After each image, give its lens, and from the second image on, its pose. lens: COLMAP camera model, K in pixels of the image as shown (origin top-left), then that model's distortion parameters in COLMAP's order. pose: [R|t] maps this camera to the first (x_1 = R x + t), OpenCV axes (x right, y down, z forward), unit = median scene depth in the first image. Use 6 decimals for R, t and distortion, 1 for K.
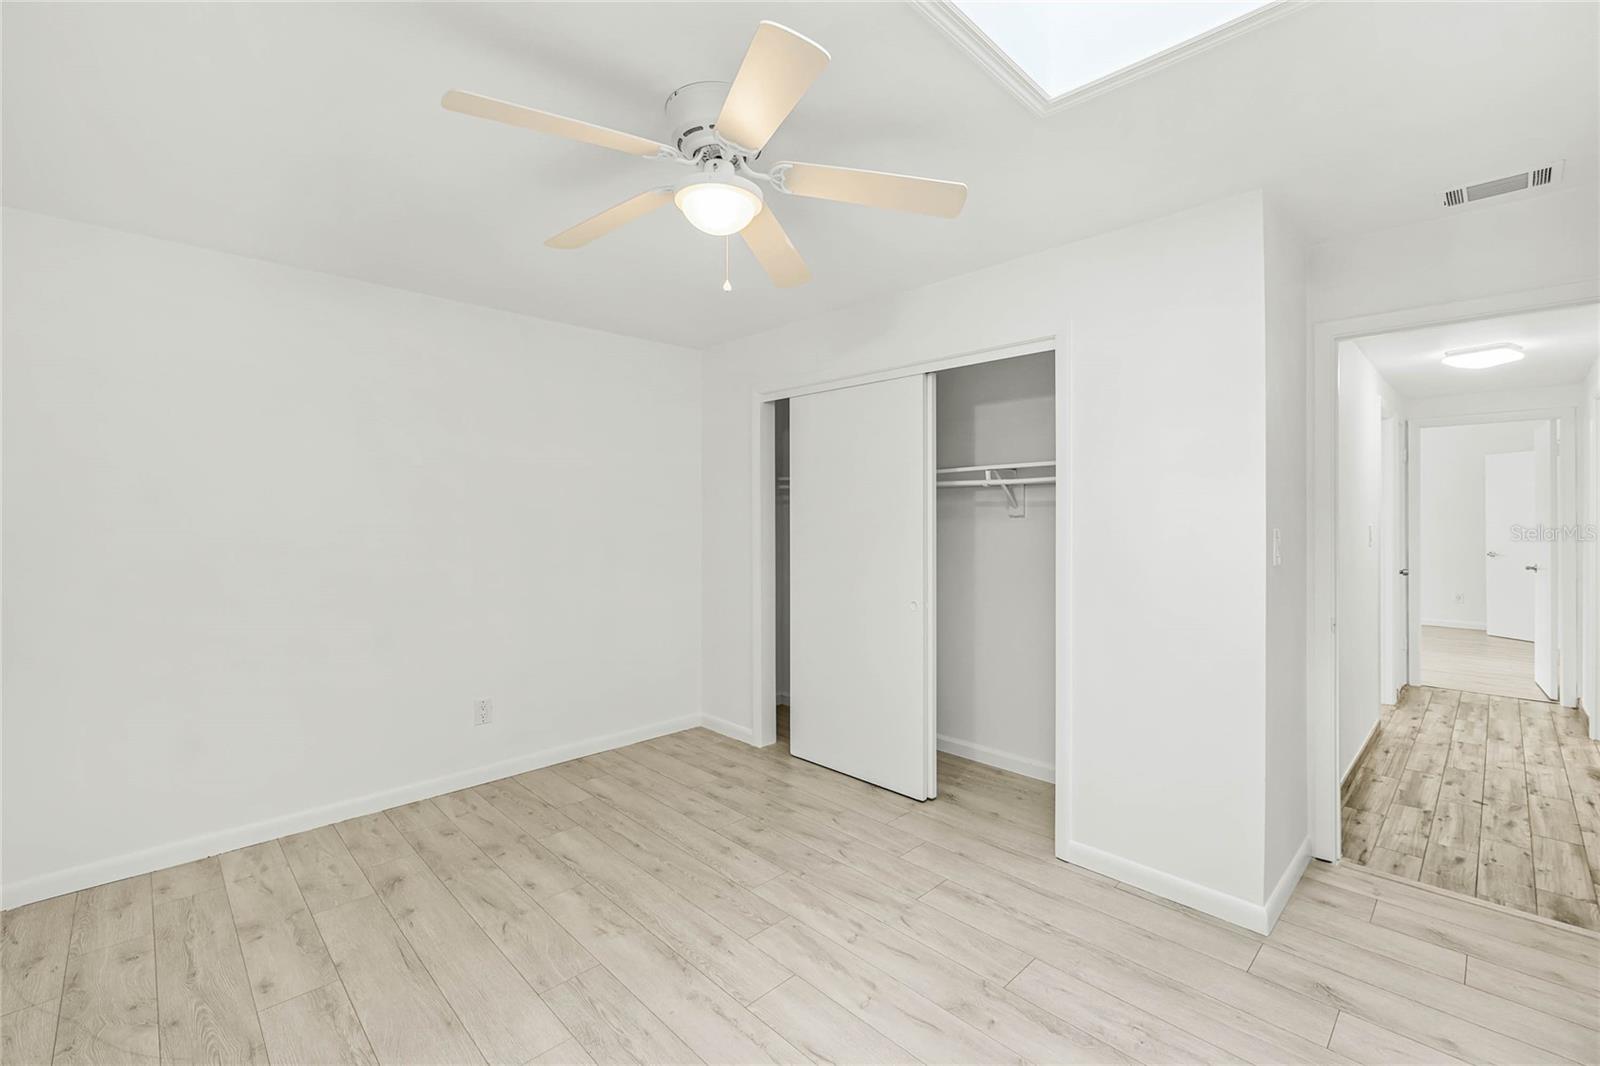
lens RADIAL K [[675.2, 0, 791.6], [0, 675.2, 533.3], [0, 0, 1]] dist [0.004265, -0.000793]
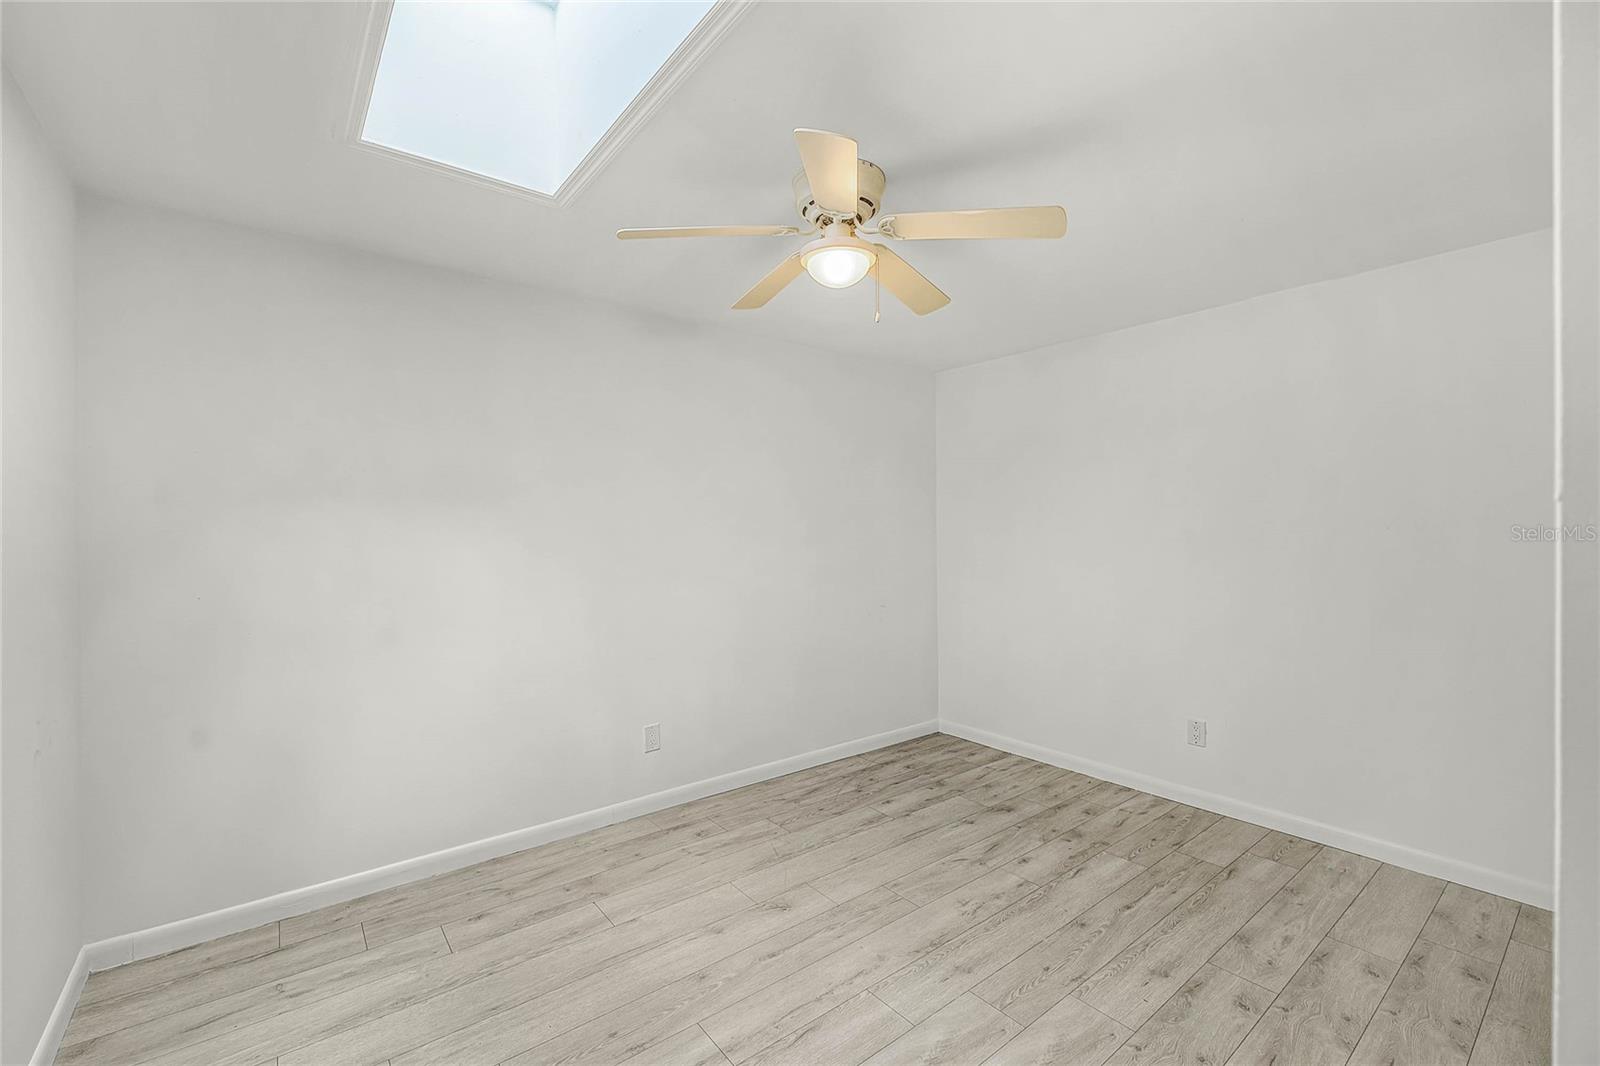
lens RADIAL K [[675.2, 0, 793.5], [0, 675.2, 528.4], [0, 0, 1]] dist [0.004265, -0.000793]
pose [[-0.096740, -0.003504, -0.995304, 0.677655], [-0.021346, 0.999771, -0.001445, -0.003464], [0.995081, 0.021106, -0.096792, 0.671821]]
